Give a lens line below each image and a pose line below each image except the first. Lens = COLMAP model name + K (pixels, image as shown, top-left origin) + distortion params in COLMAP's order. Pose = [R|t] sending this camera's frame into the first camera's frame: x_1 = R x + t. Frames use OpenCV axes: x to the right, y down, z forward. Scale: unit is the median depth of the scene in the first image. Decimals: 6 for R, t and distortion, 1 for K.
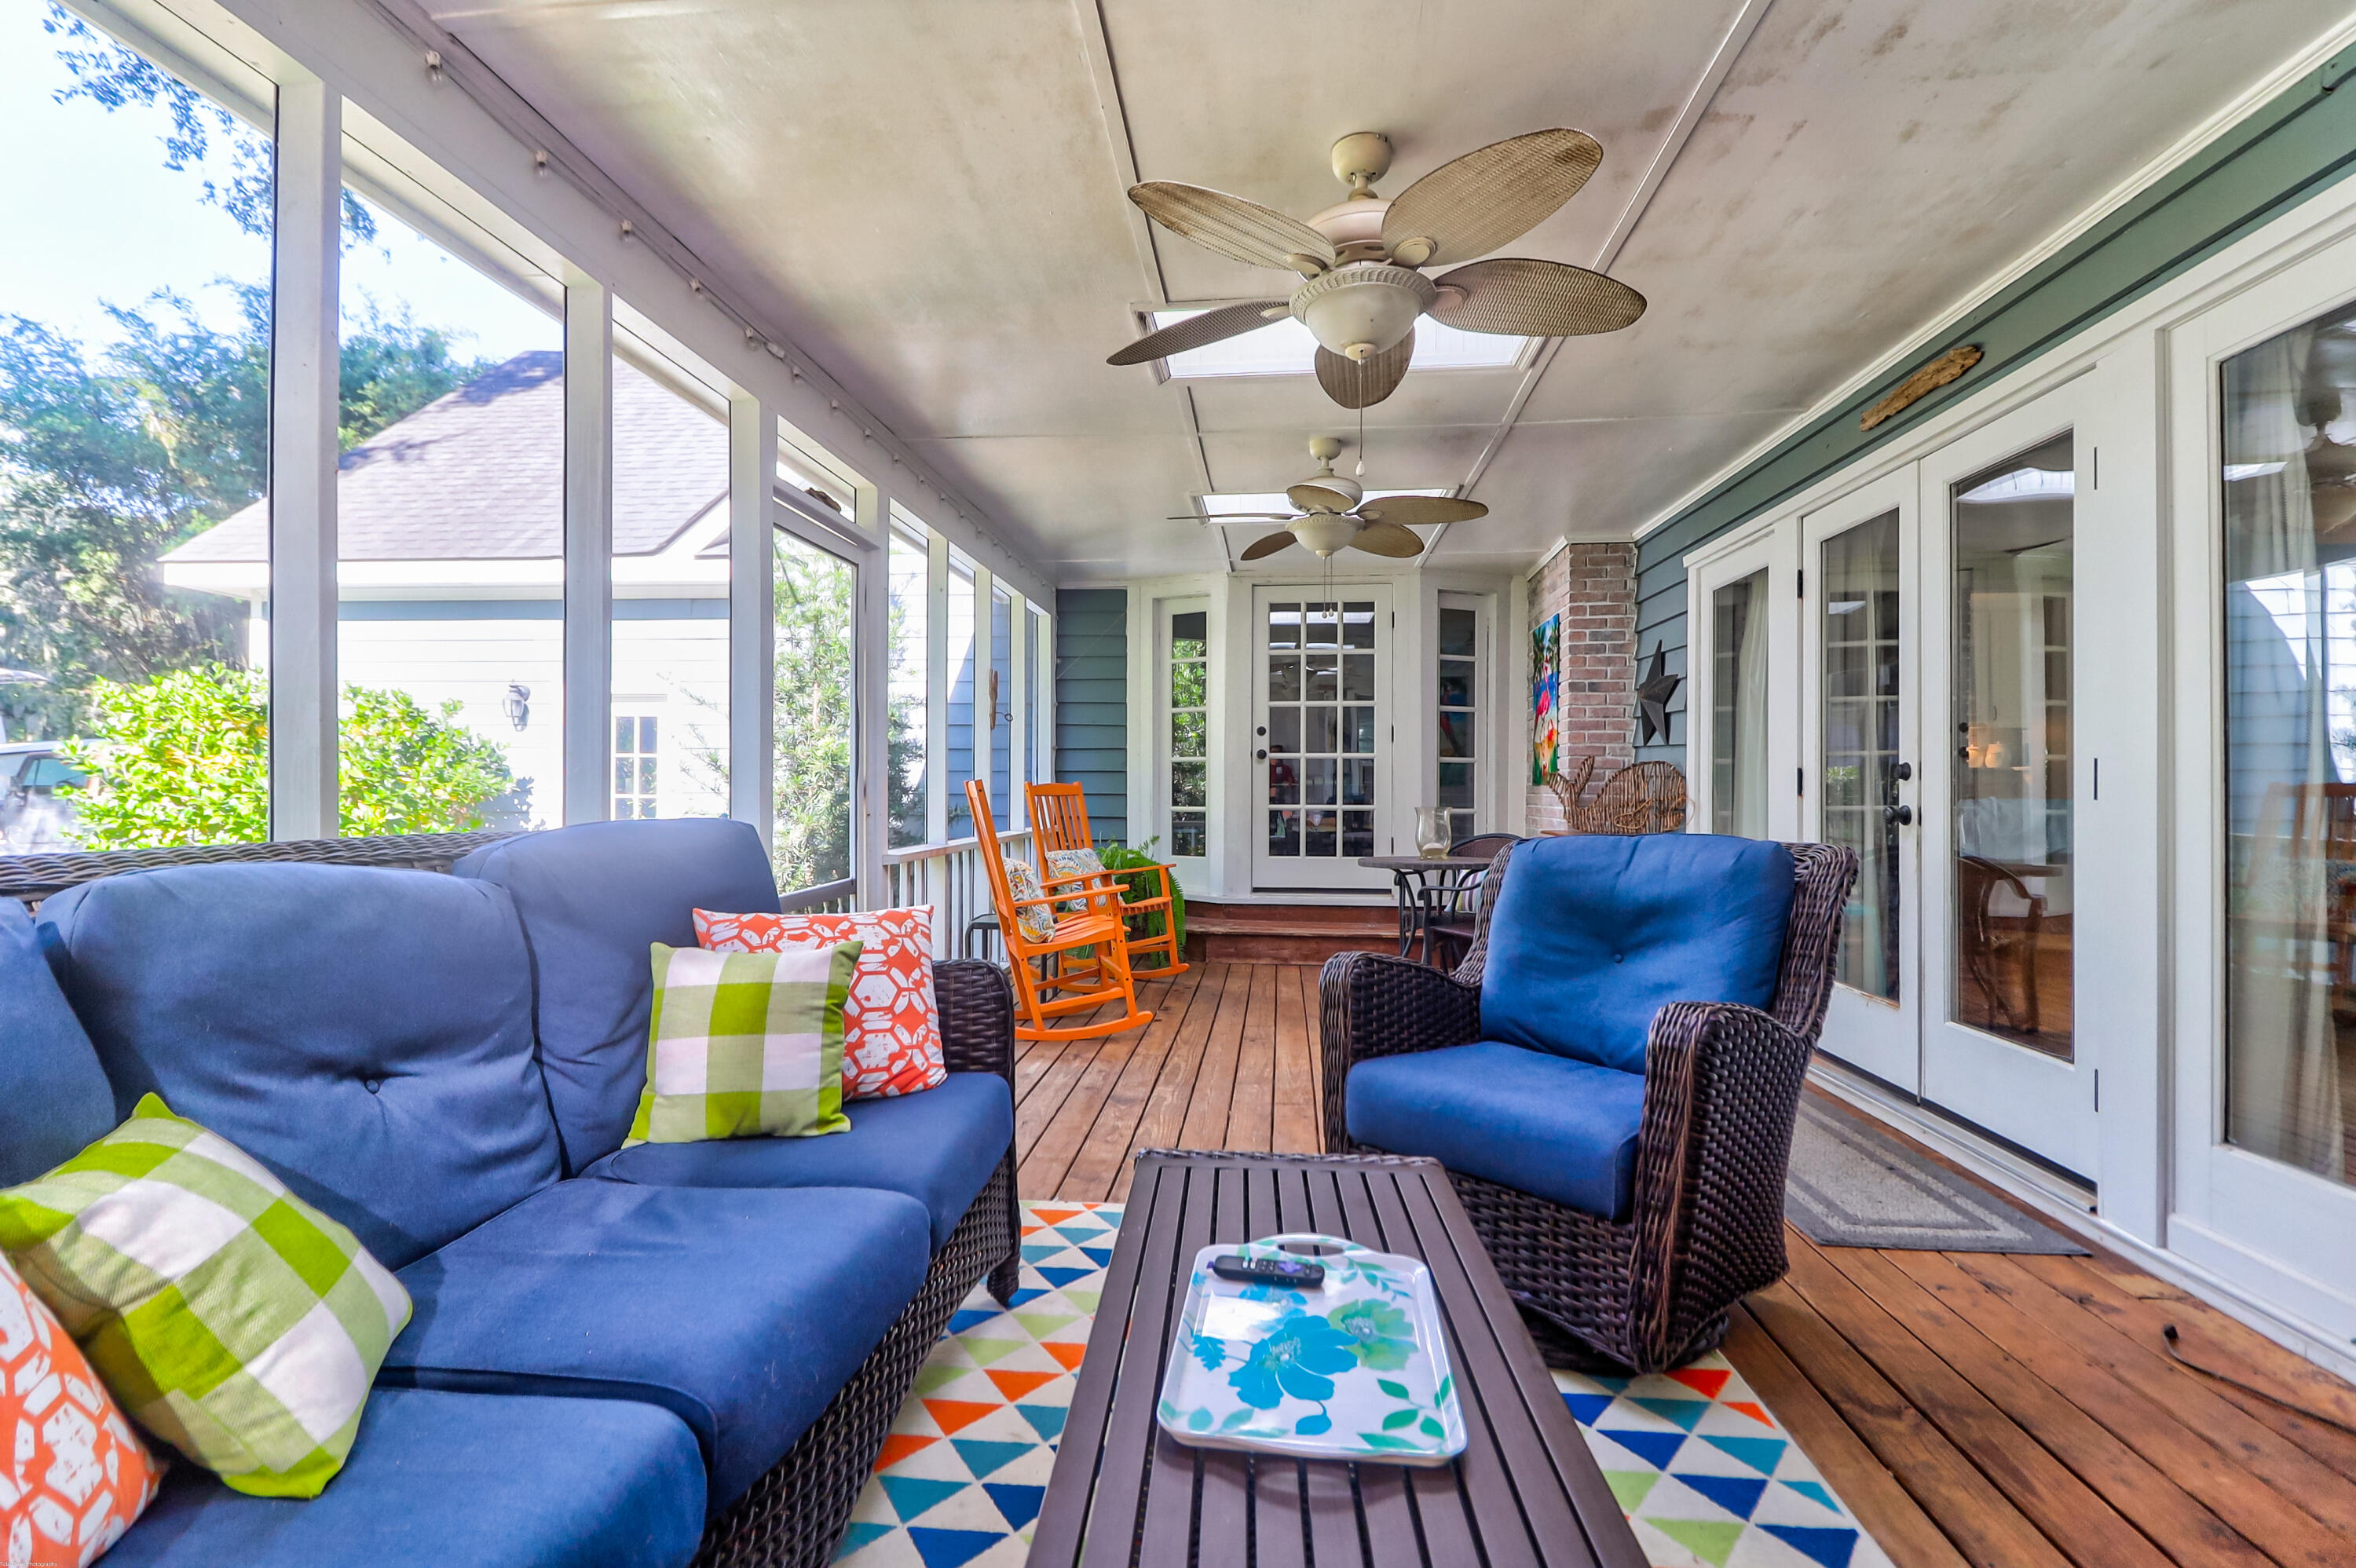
lens RADIAL K [[1080.2, 0, 1172.3], [0, 1080.2, 786.0], [0, 0, 1]] dist [-0.003447, -0.001087]
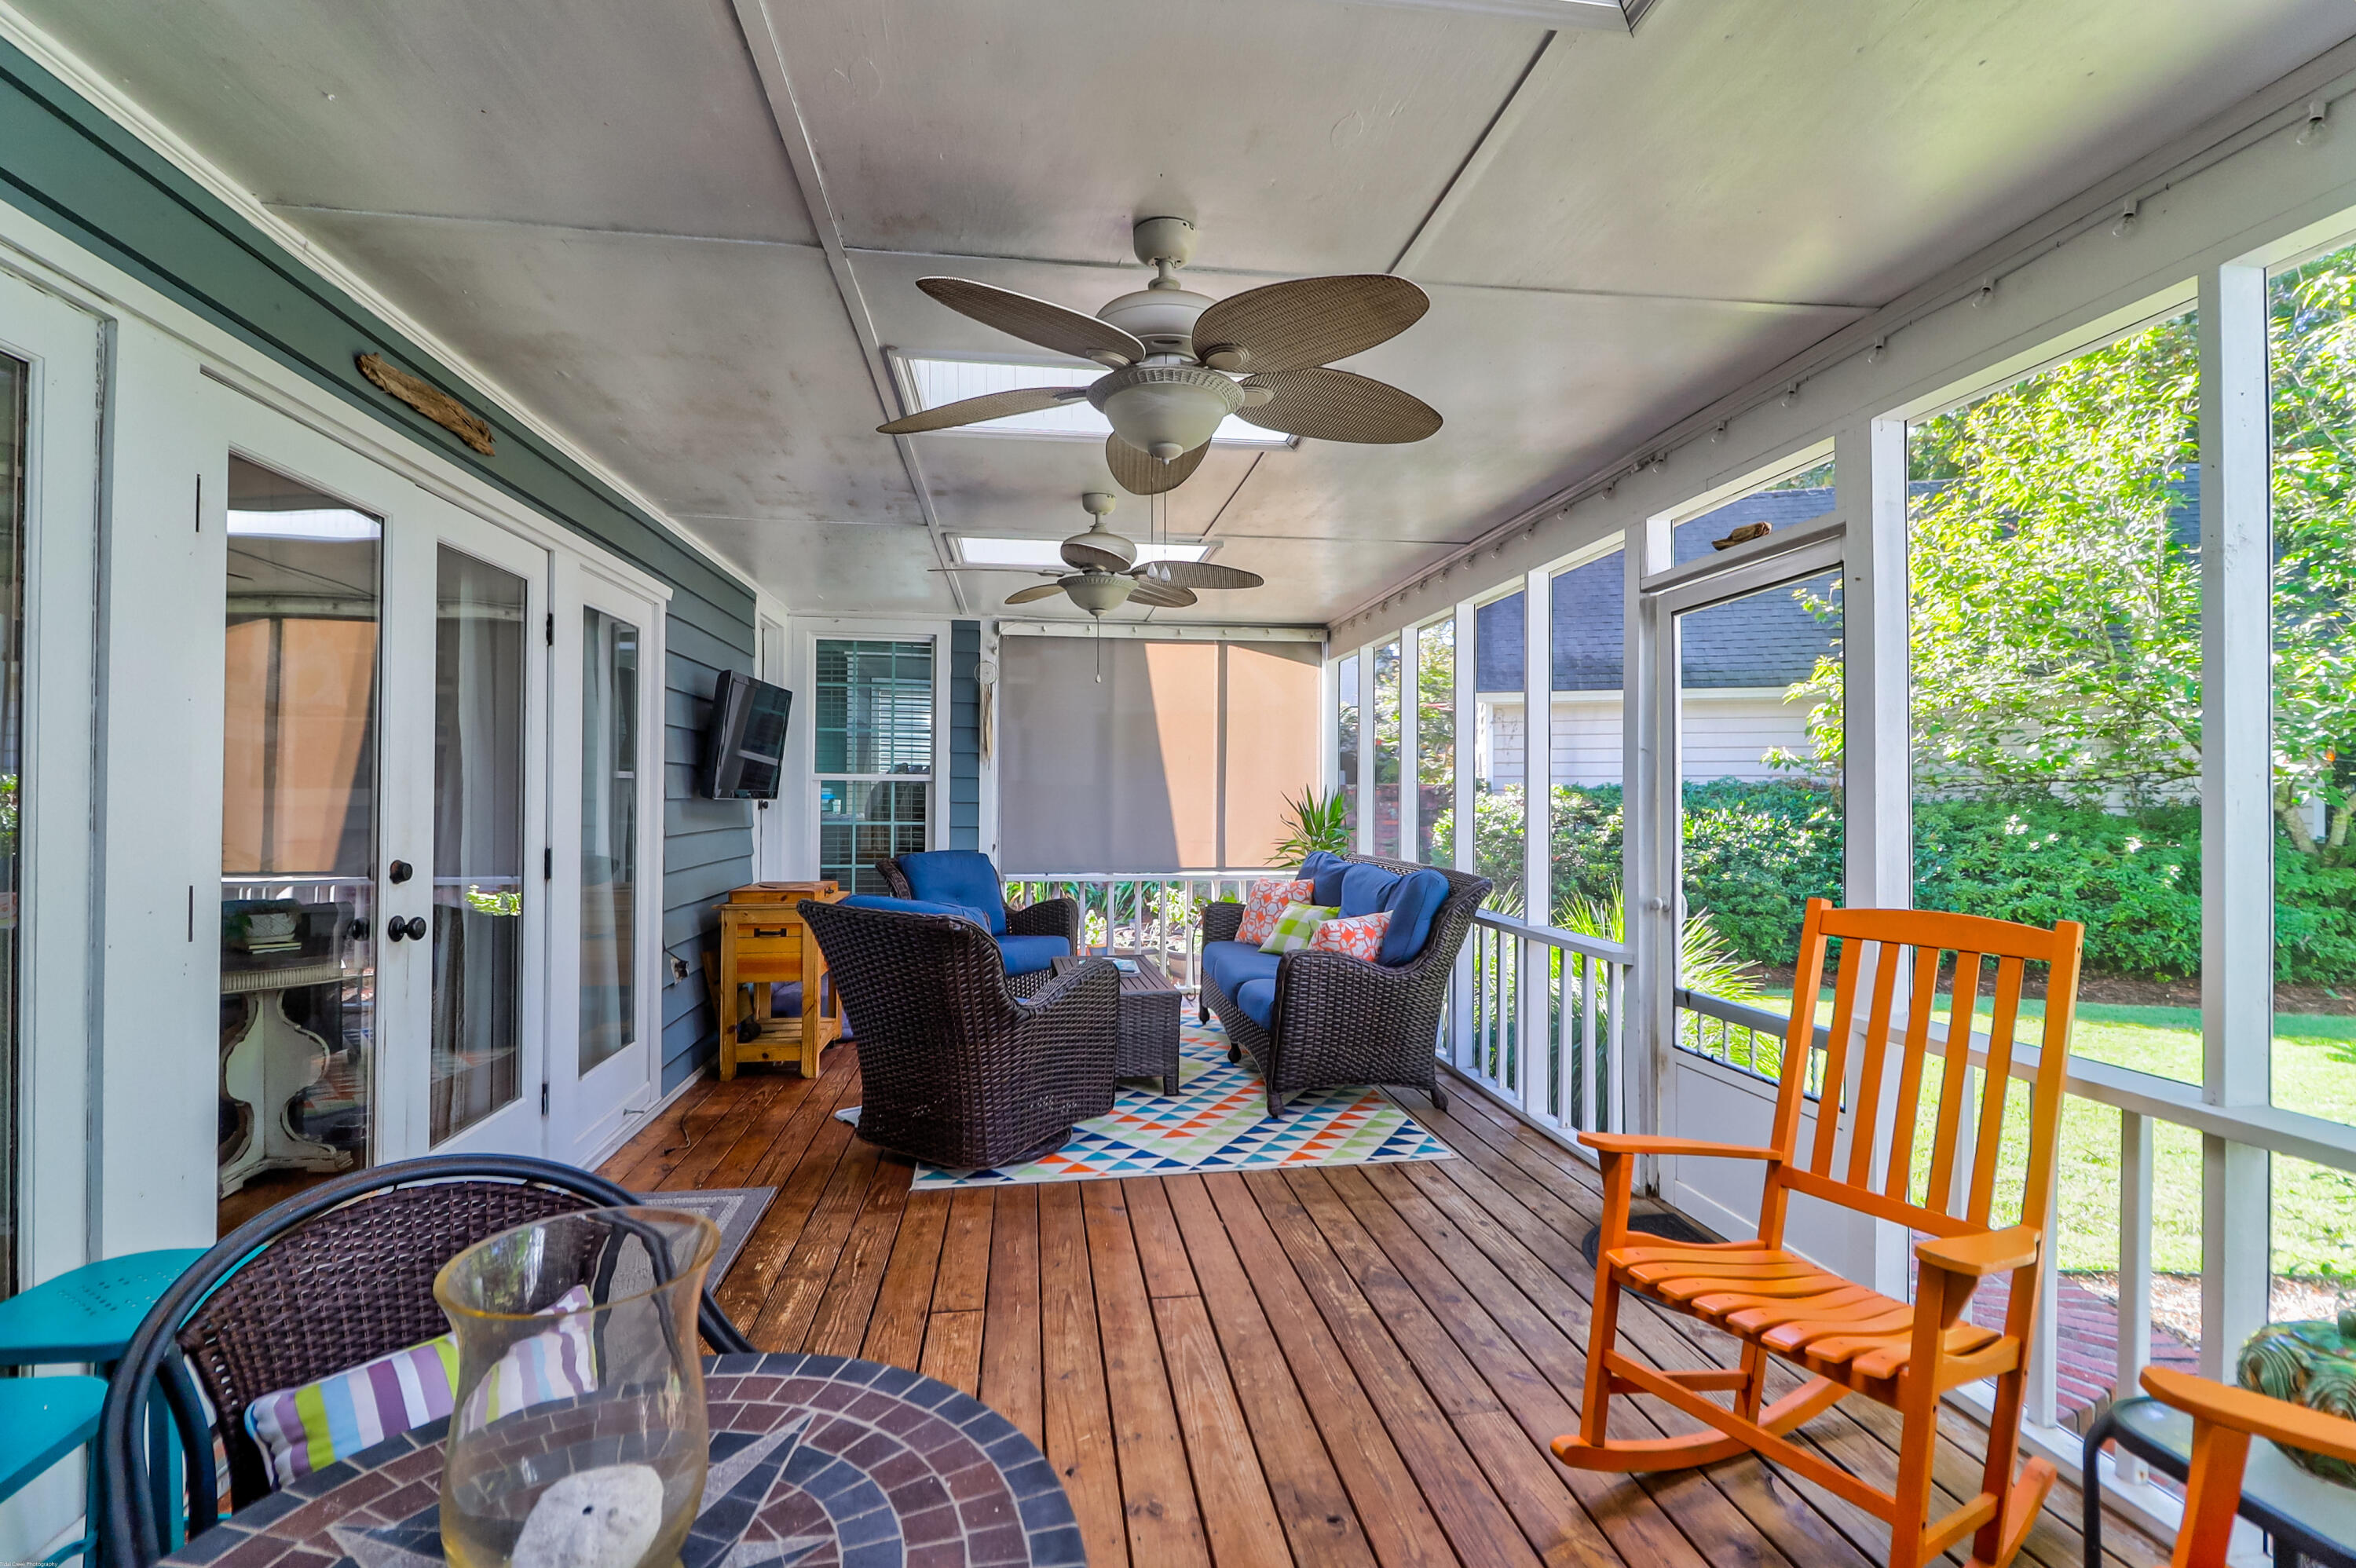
lens RADIAL K [[1080.2, 0, 1175.6], [0, 1080.2, 776.0], [0, 0, 1]] dist [-0.003447, -0.001087]
pose [[-0.969864, -0.006397, -0.243564, 0.233475], [-0.005627, 0.999977, -0.003860, -0.057196], [0.243583, -0.002373, -0.969877, 1.349975]]
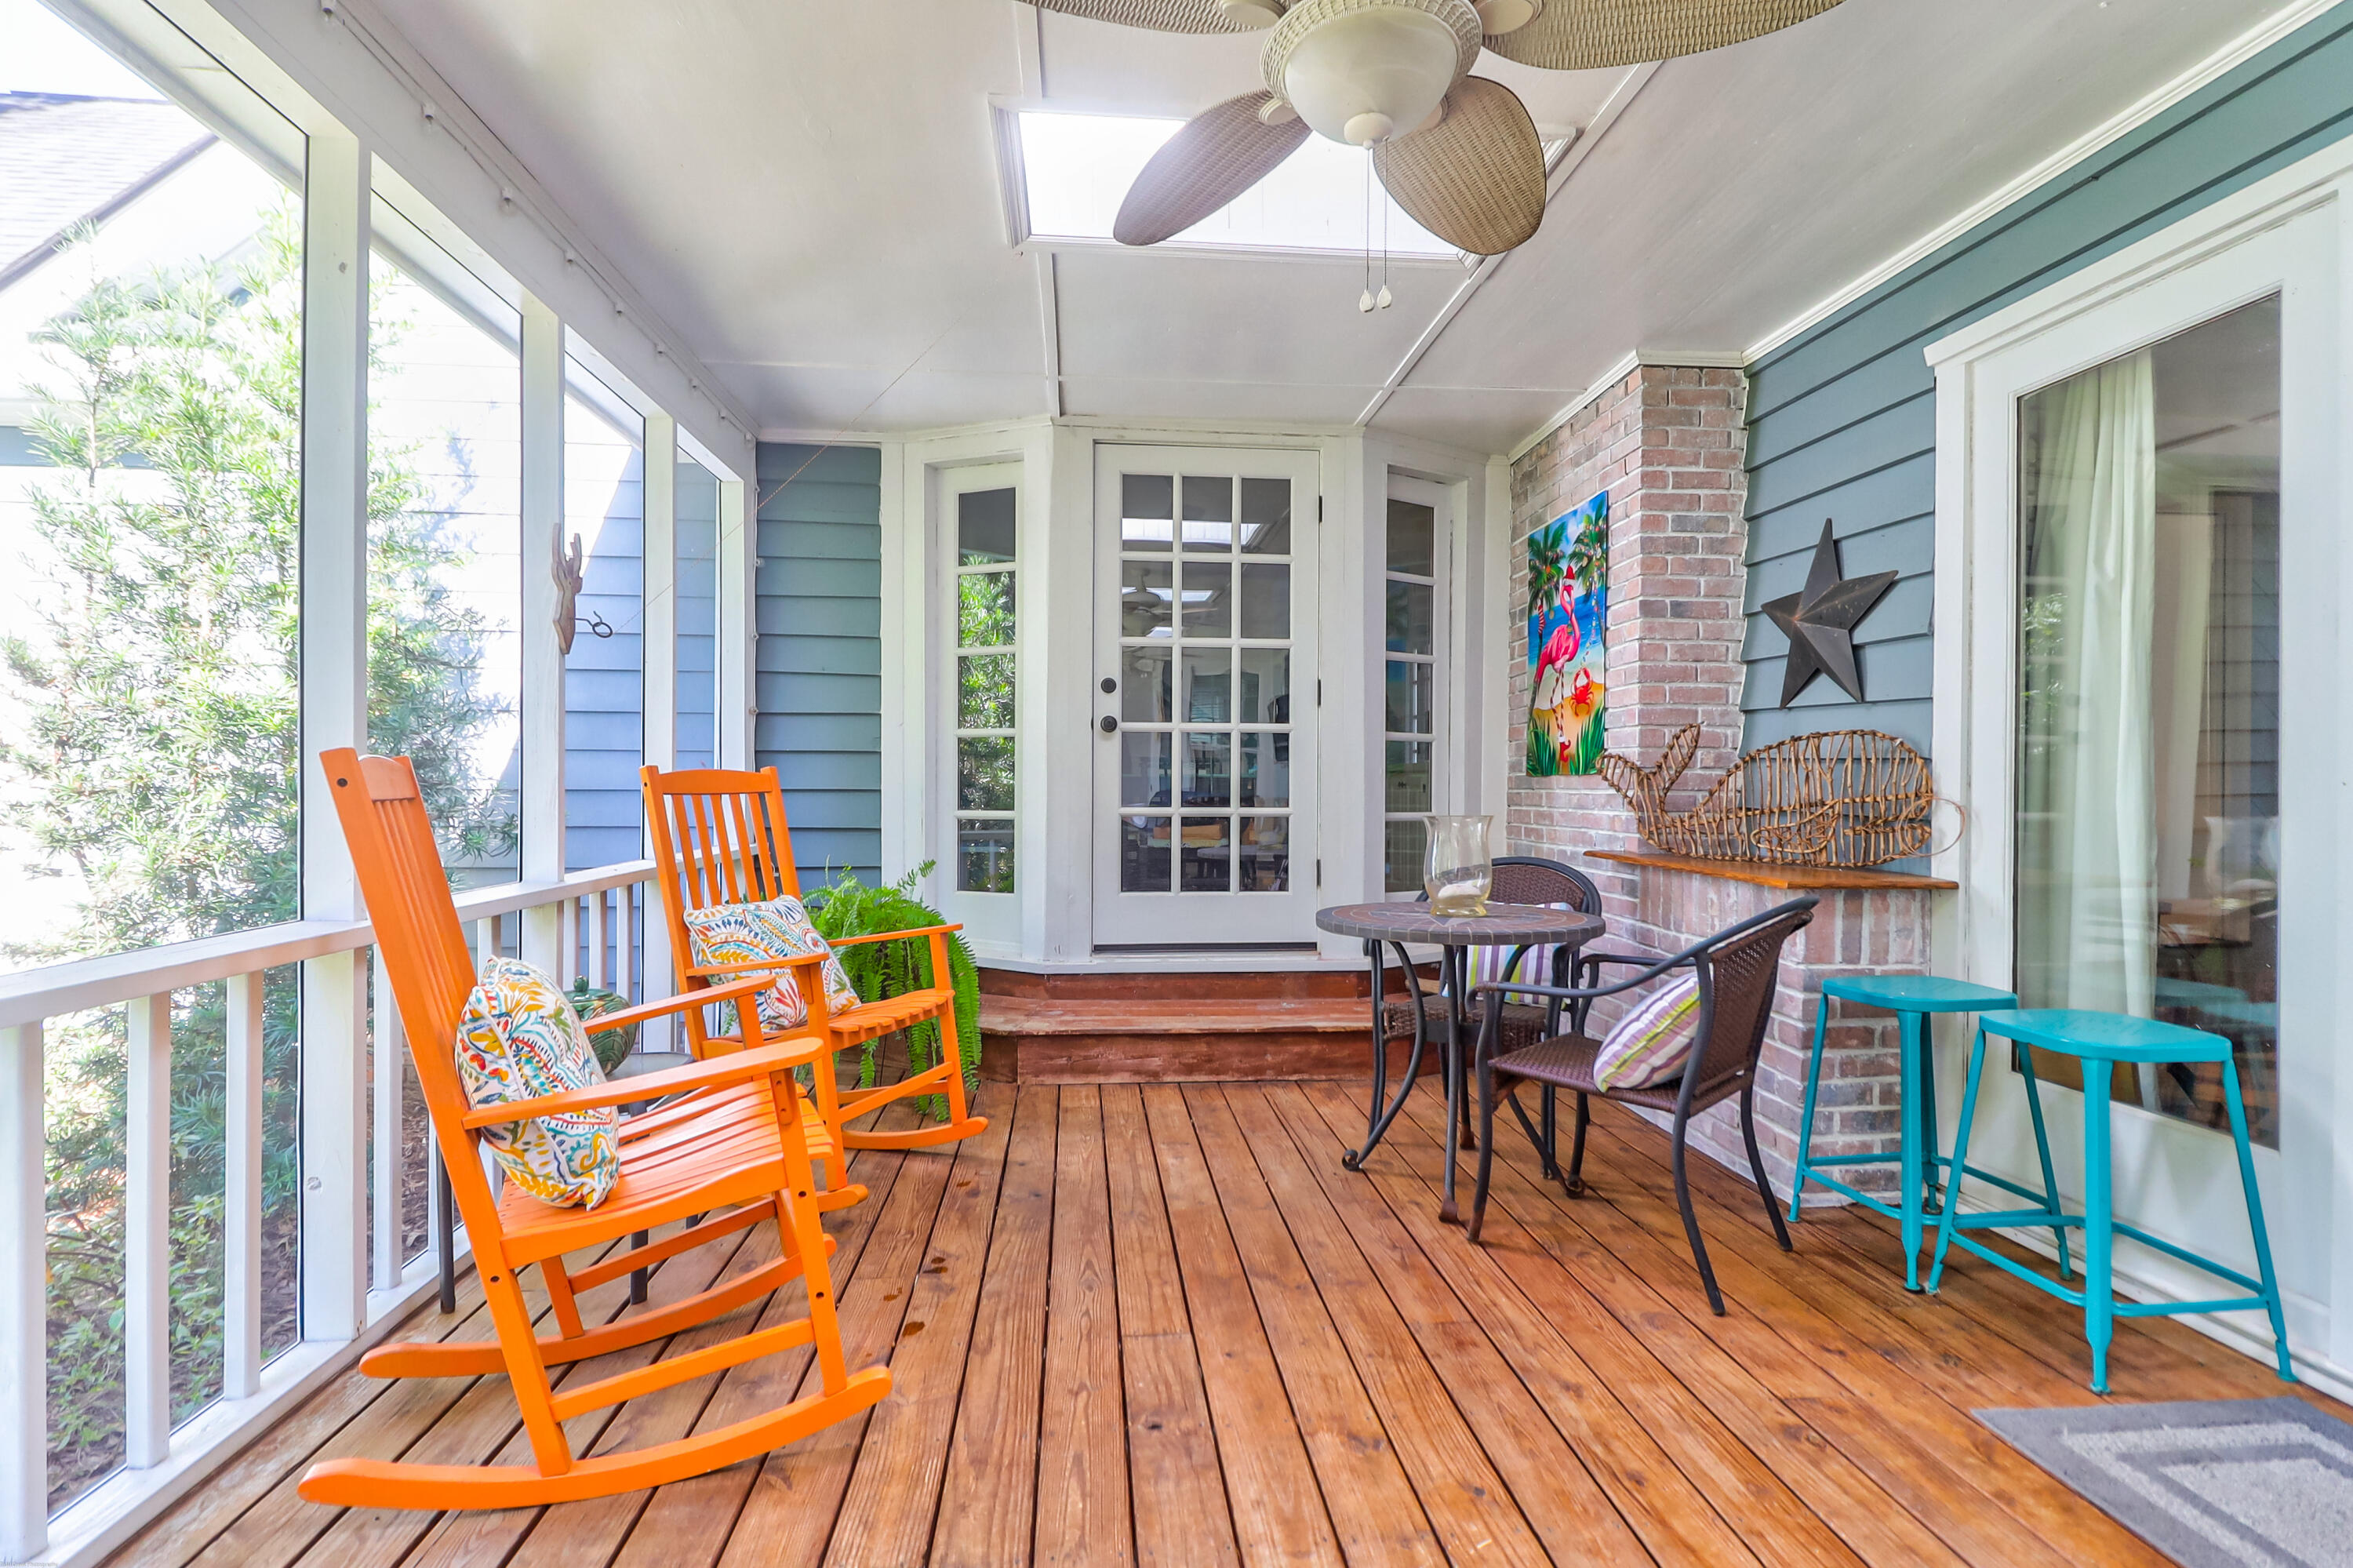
lens RADIAL K [[1078.9, 0, 1174.3], [0, 1078.9, 785.2], [0, 0, 1]] dist [-0.003447, -0.001087]
pose [[0.982114, -0.000193, 0.188289, 0.005309], [-0.000745, 0.999988, 0.004913, 0.001880], [-0.188287, -0.004965, 0.982101, 0.406785]]
